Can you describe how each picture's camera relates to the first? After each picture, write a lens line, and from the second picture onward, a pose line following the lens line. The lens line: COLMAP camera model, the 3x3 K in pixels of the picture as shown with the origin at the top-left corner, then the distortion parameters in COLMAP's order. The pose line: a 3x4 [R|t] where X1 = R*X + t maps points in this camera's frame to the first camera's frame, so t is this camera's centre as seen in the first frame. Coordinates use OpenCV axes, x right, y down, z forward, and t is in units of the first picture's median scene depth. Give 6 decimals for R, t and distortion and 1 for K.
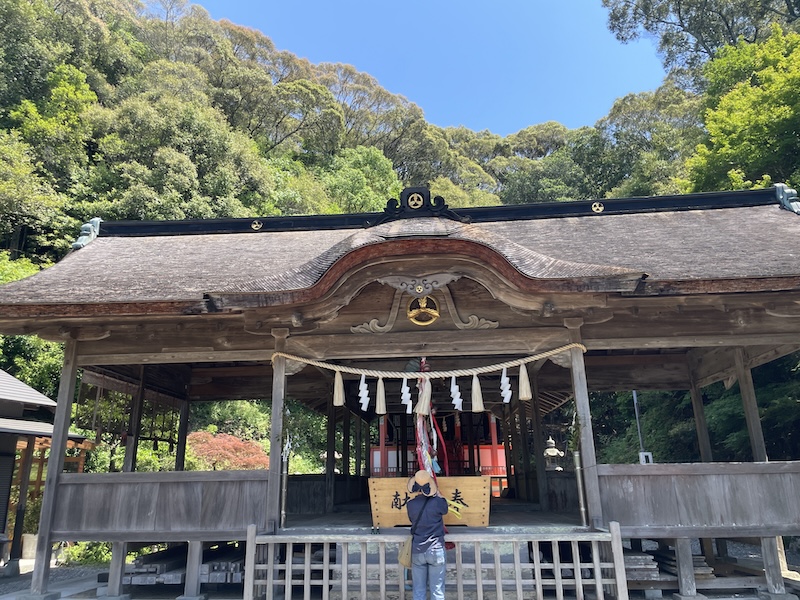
lens RADIAL K [[602.5, 0, 389.8], [0, 602.5, 288.6], [0, 0, 1]] dist [0.099066, -0.133566]
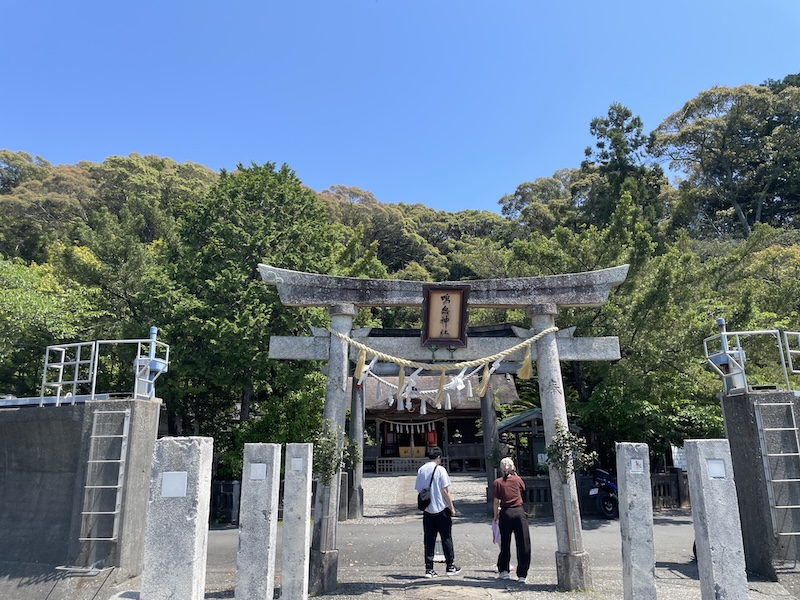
lens RADIAL K [[602.5, 0, 389.8], [0, 602.5, 288.6], [0, 0, 1]] dist [0.099066, -0.133566]
pose [[0.998255, 0.015895, 0.056878, -0.354075], [-0.018886, 0.998446, 0.052437, -1.033579], [-0.055956, -0.053420, 0.997003, -3.220214]]
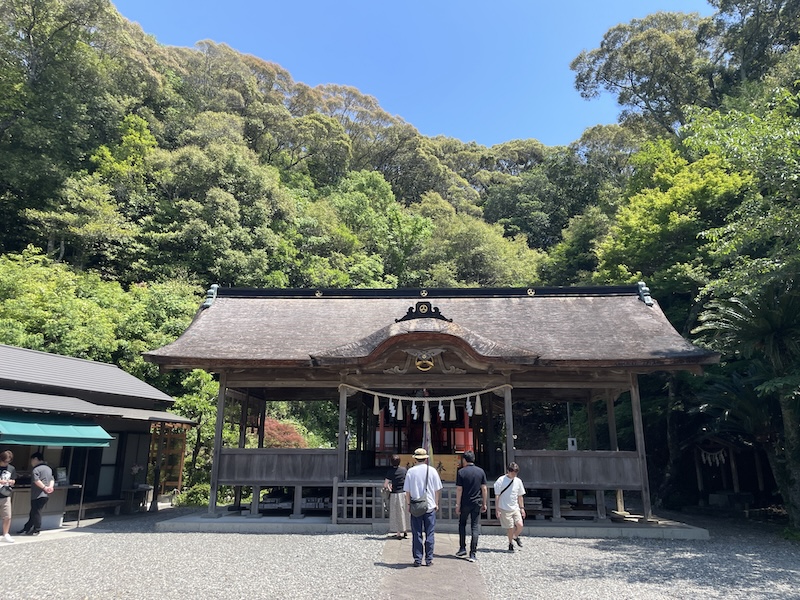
lens RADIAL K [[602.5, 0, 389.8], [0, 602.5, 288.6], [0, 0, 1]] dist [0.099066, -0.133566]
pose [[0.999247, 0.028684, 0.026136, -0.099924], [-0.029784, 0.998643, 0.042714, -0.253319], [-0.024875, -0.043460, 0.998745, -0.767930]]
